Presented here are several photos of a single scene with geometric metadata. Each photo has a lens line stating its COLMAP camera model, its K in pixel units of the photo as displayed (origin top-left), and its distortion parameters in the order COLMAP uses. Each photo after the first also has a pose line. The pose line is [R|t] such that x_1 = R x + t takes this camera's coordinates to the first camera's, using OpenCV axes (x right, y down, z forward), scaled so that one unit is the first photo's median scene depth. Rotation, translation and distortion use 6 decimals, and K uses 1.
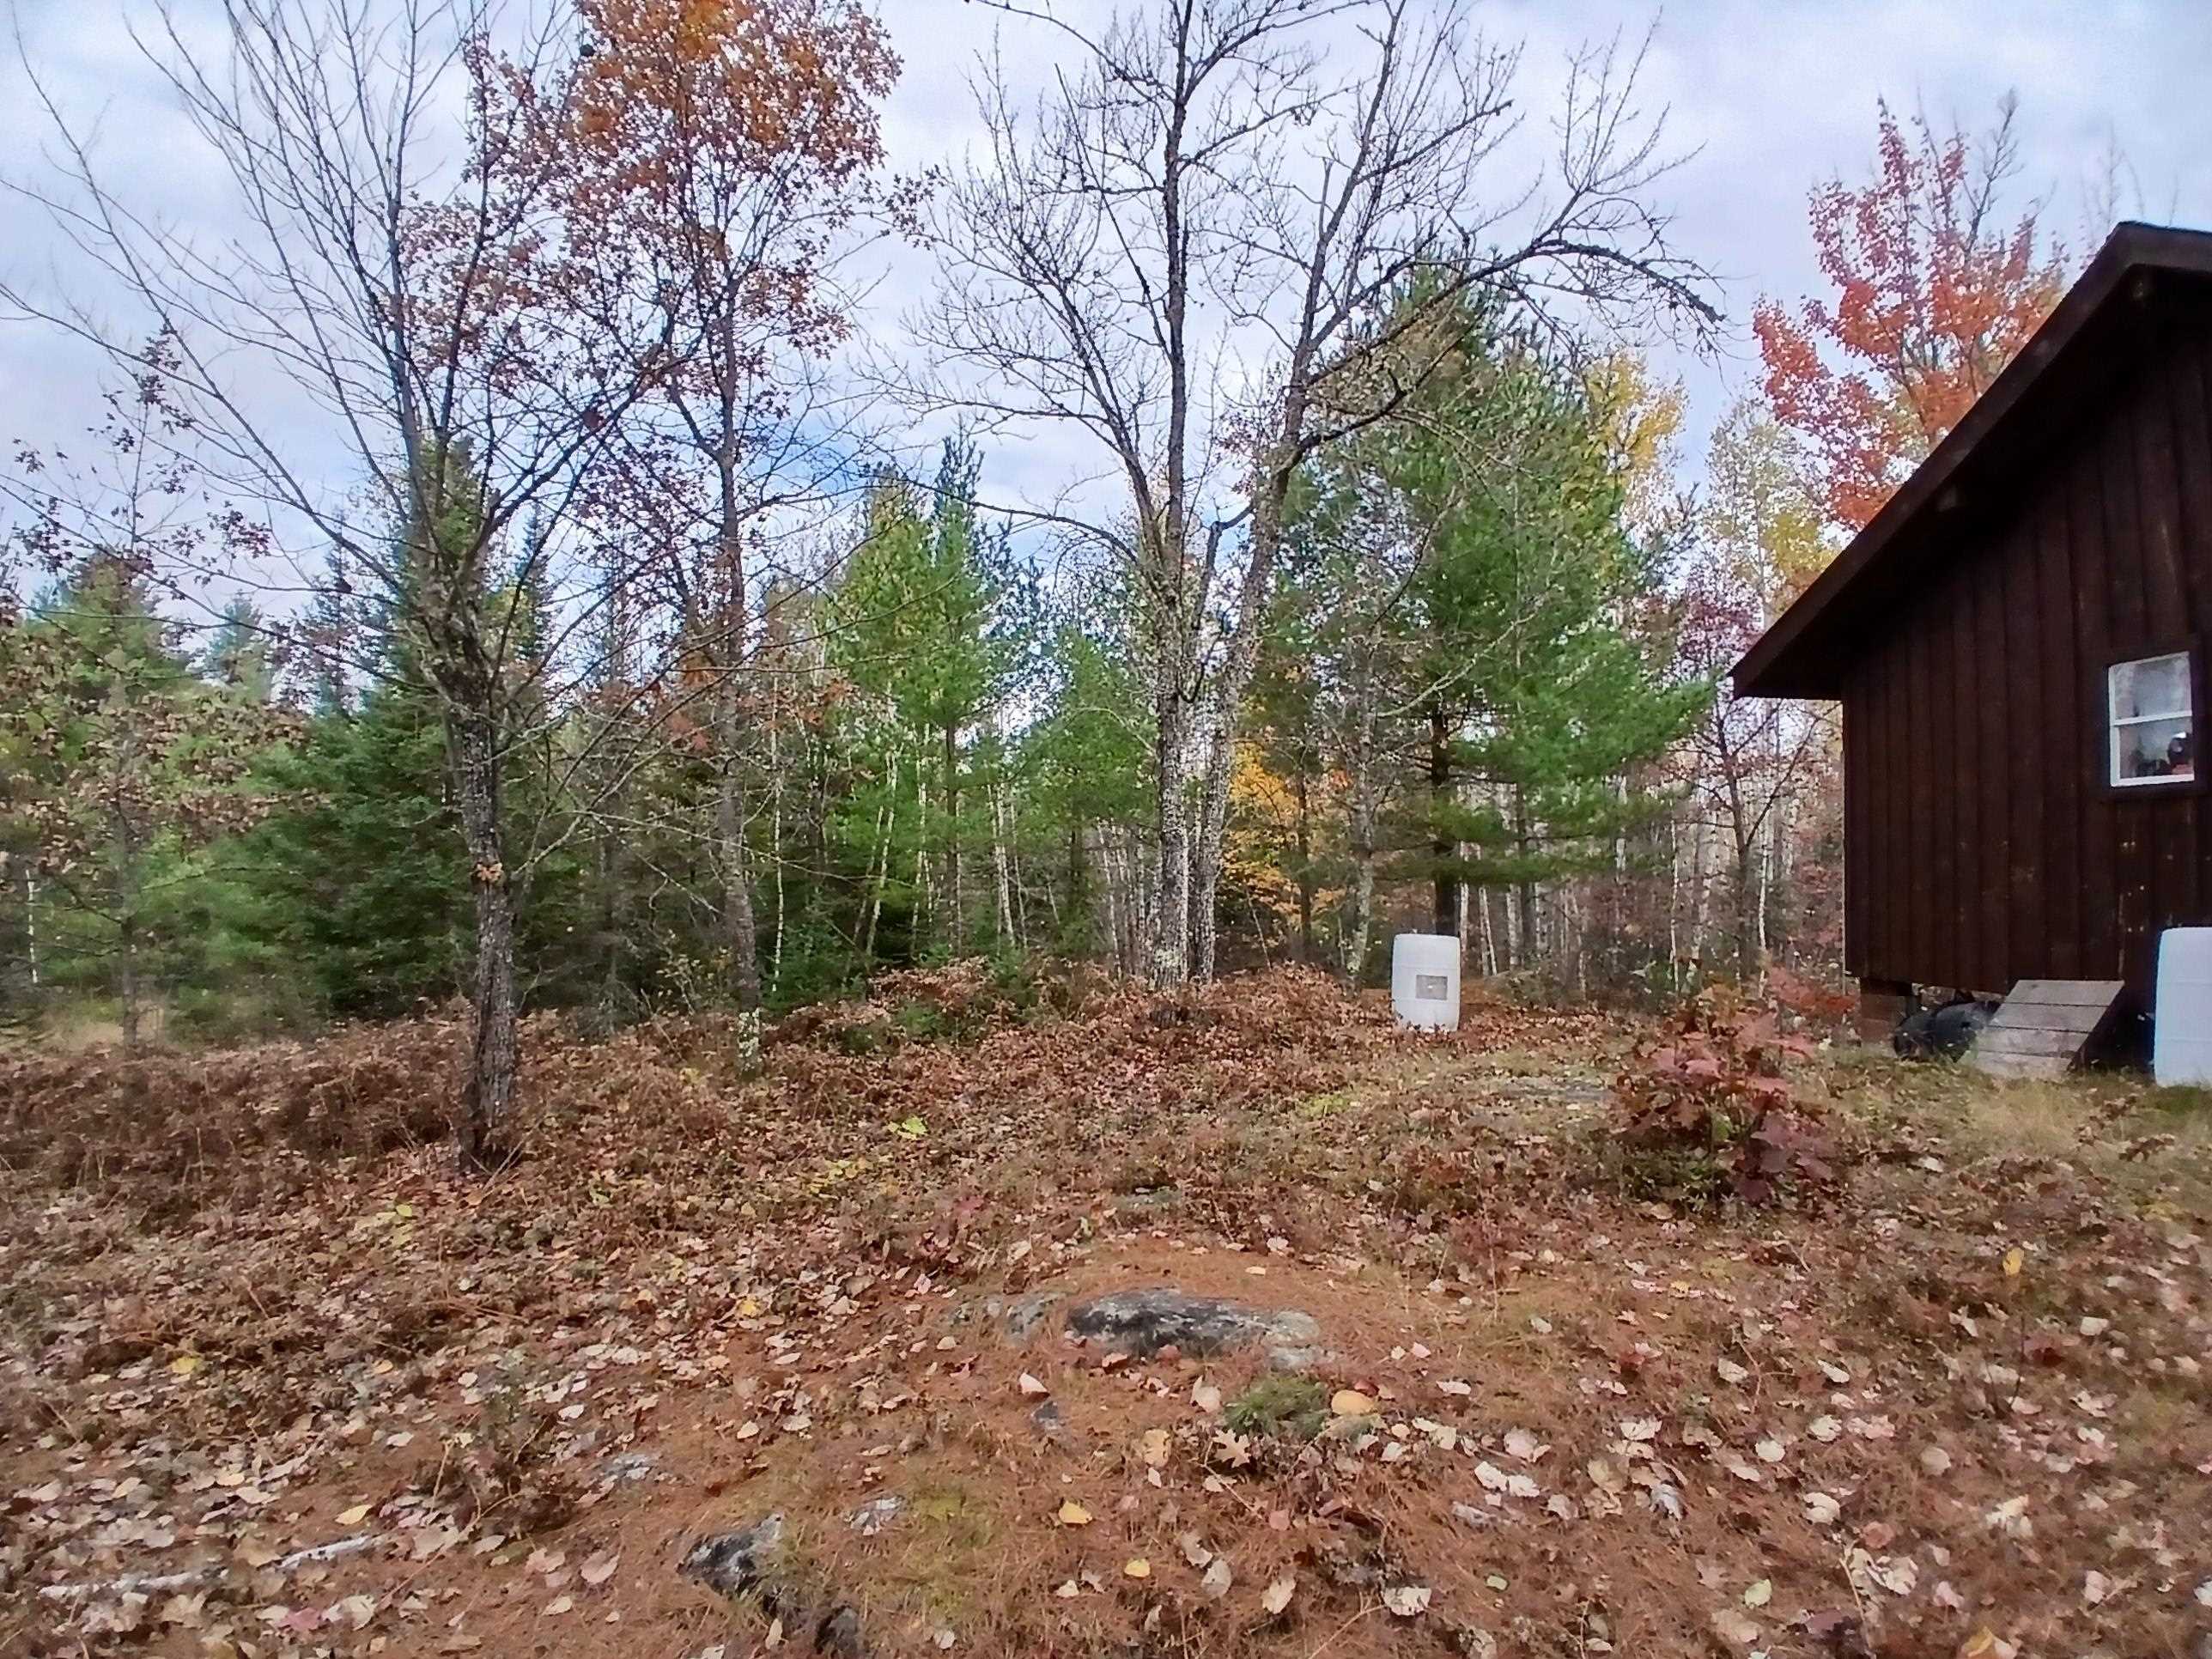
lens RADIAL K [[1101.4, 0, 1084.3], [0, 1101.4, 839.1], [0, 0, 1]] dist [0.003314, -0.045316]
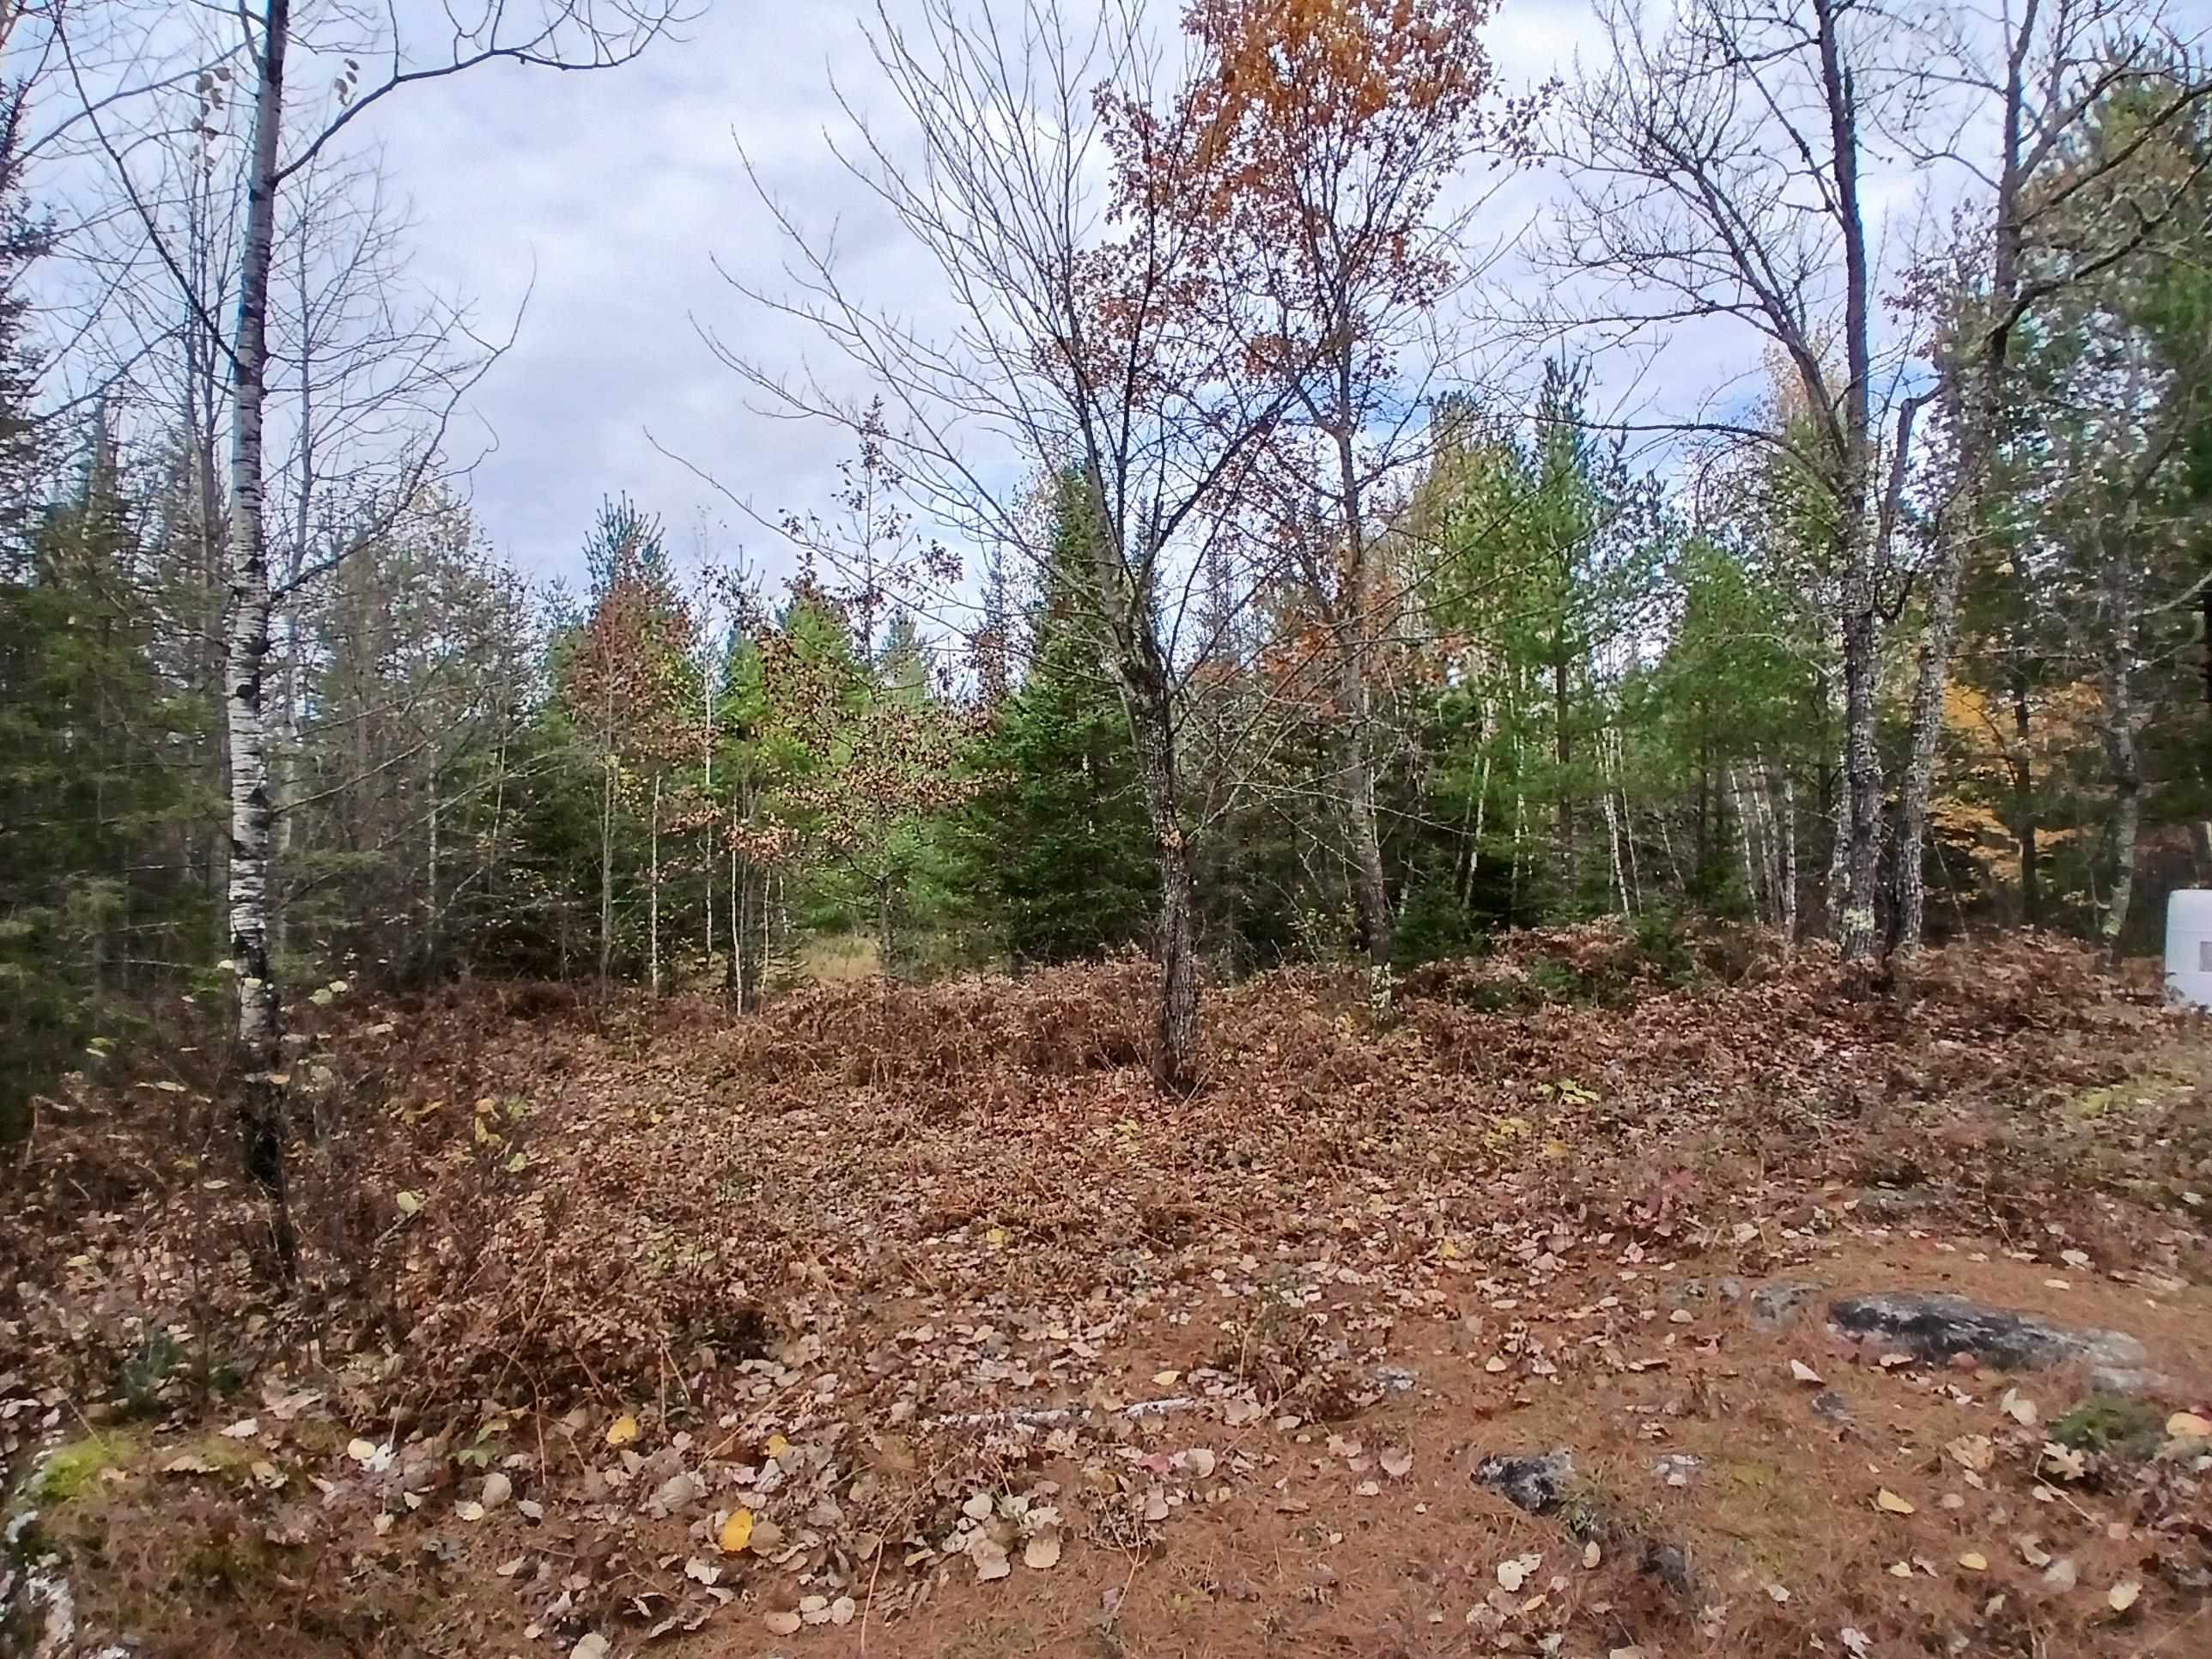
lens RADIAL K [[1101.4, 0, 1084.3], [0, 1101.4, 839.1], [0, 0, 1]] dist [0.003314, -0.045316]
pose [[0.876311, -0.017496, -0.481428, -0.090592], [0.039807, 0.998553, 0.036168, -0.019859], [0.480098, -0.050858, 0.875739, -0.072854]]
